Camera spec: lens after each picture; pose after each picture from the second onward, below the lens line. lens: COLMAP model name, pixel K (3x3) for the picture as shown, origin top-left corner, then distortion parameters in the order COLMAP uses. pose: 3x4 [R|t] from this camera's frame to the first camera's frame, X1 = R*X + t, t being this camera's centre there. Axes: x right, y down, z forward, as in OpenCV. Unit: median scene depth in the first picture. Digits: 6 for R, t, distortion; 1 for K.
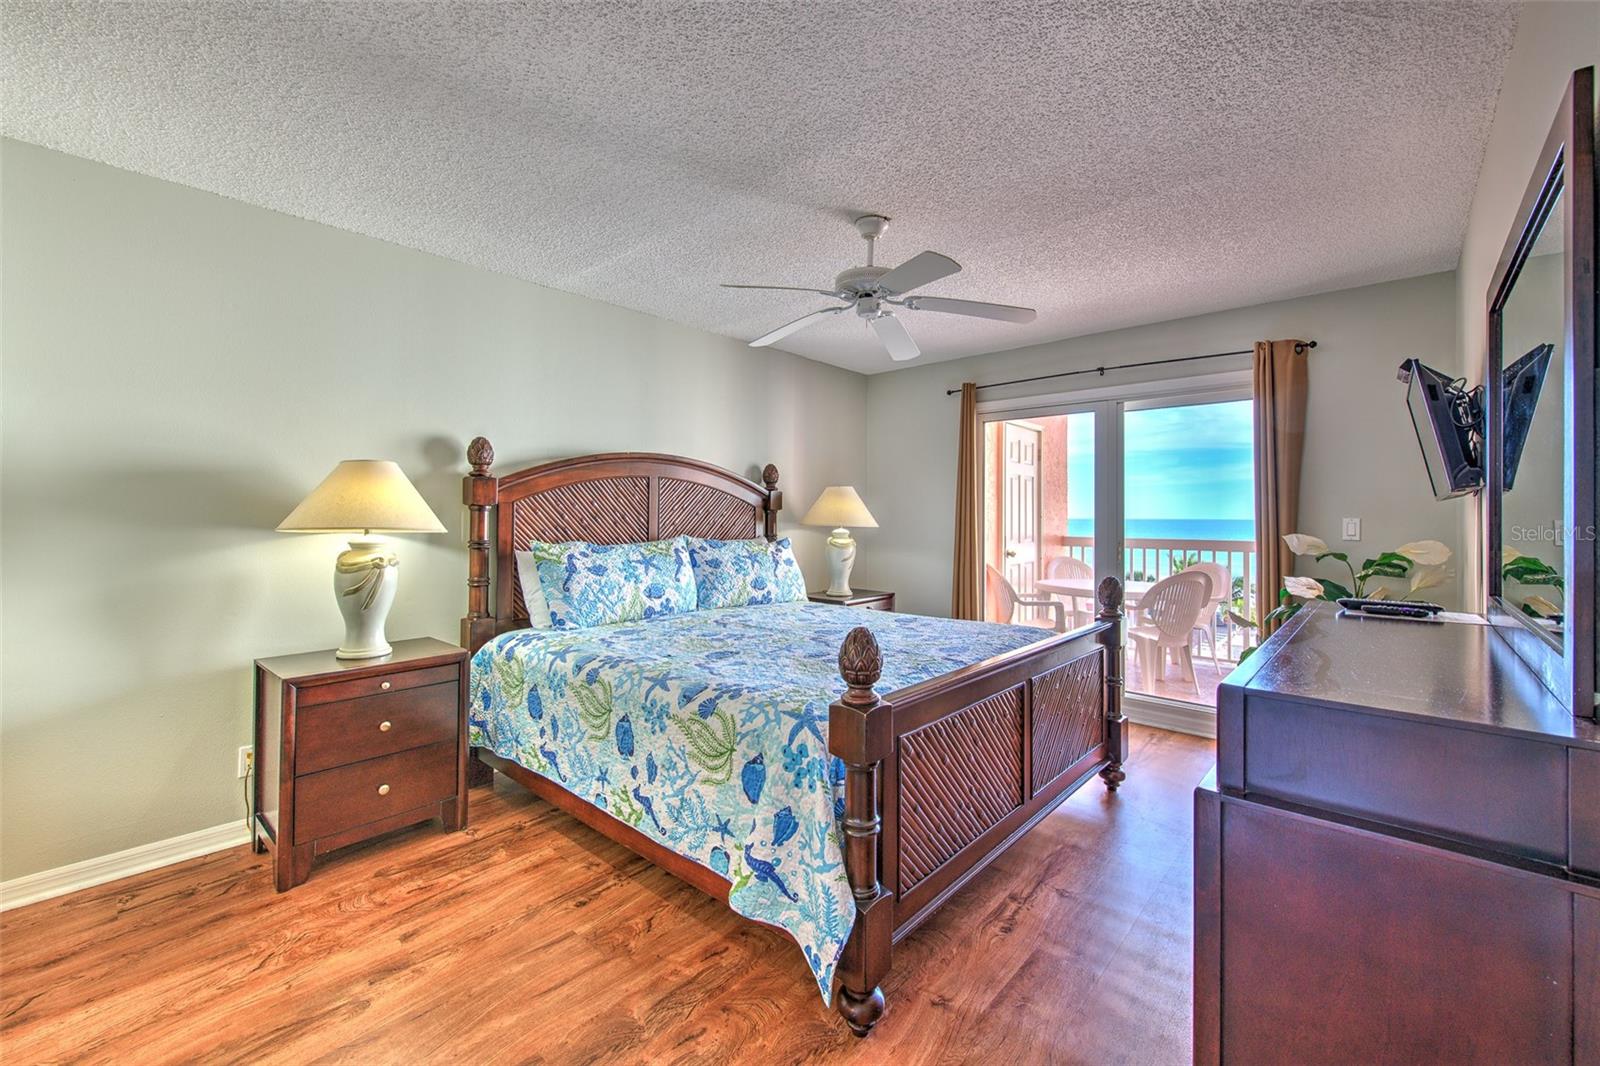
lens RADIAL K [[664.5, 0, 803.2], [0, 664.5, 502.5], [0, 0, 1]] dist [0.002395, -0.000212]
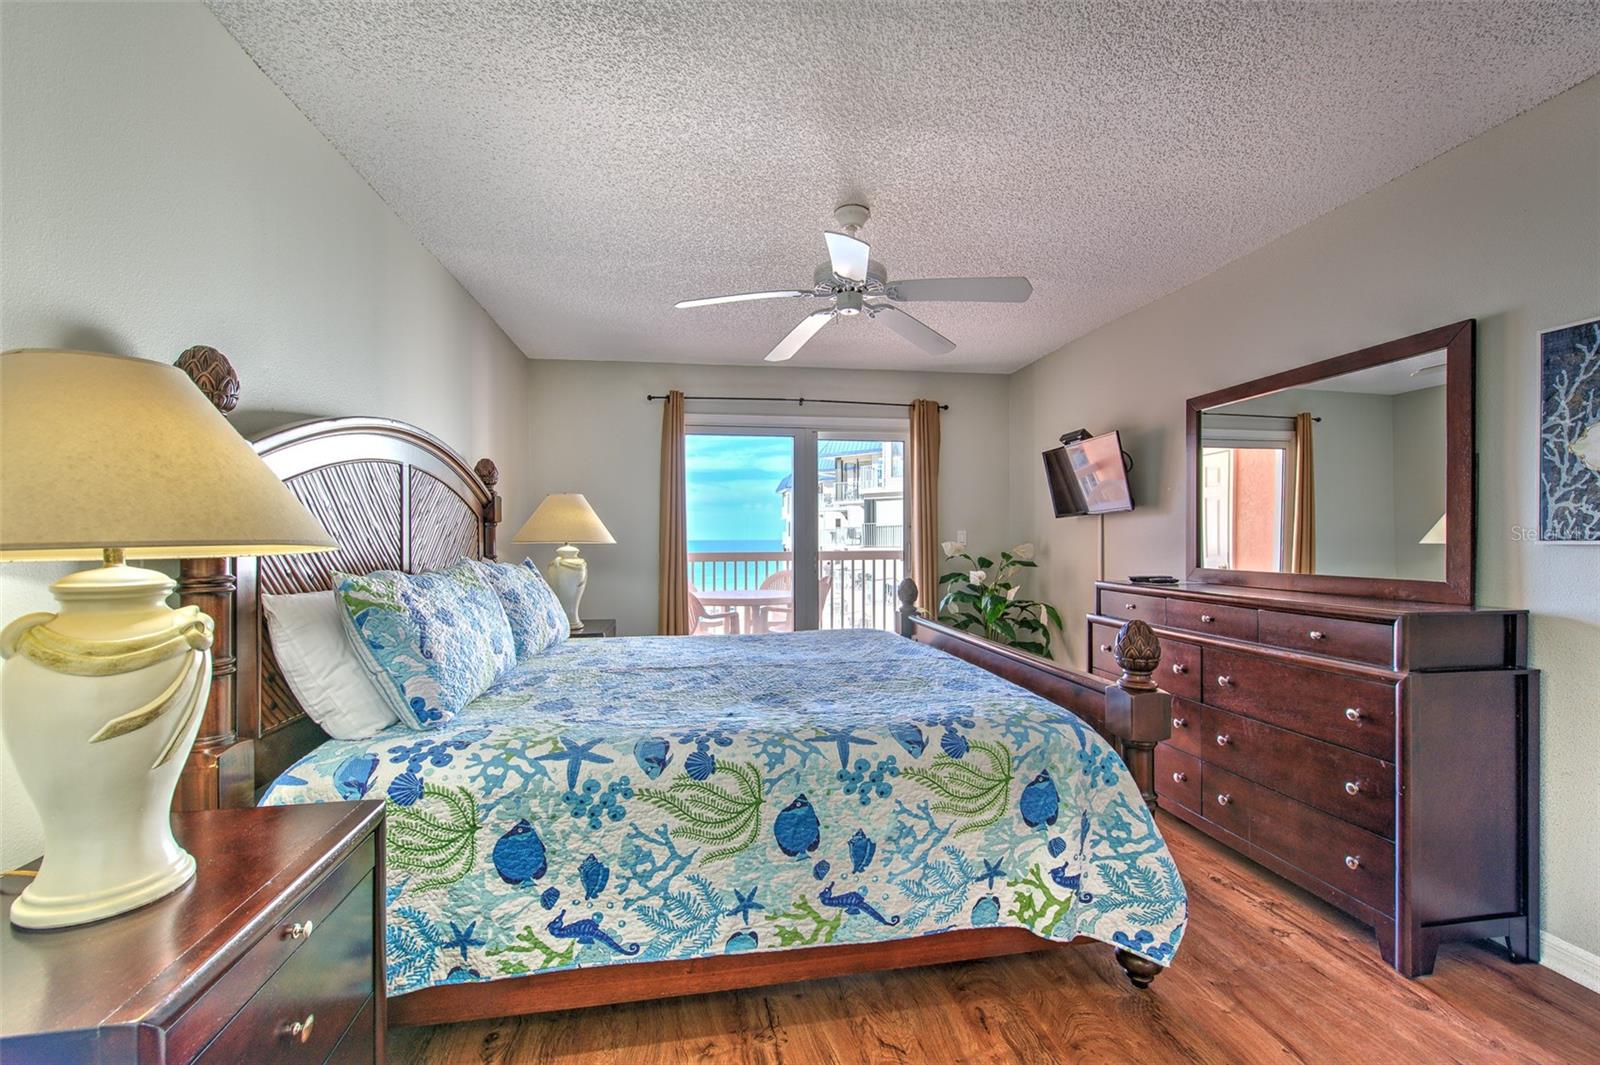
lens RADIAL K [[664.5, 0, 799.5], [0, 664.5, 534.6], [0, 0, 1]] dist [0.002395, -0.000212]
pose [[0.622339, -0.005115, 0.782731, -0.805267], [-0.006309, 0.999913, 0.011550, 0.028323], [-0.782723, -0.012126, 0.622252, 0.546921]]
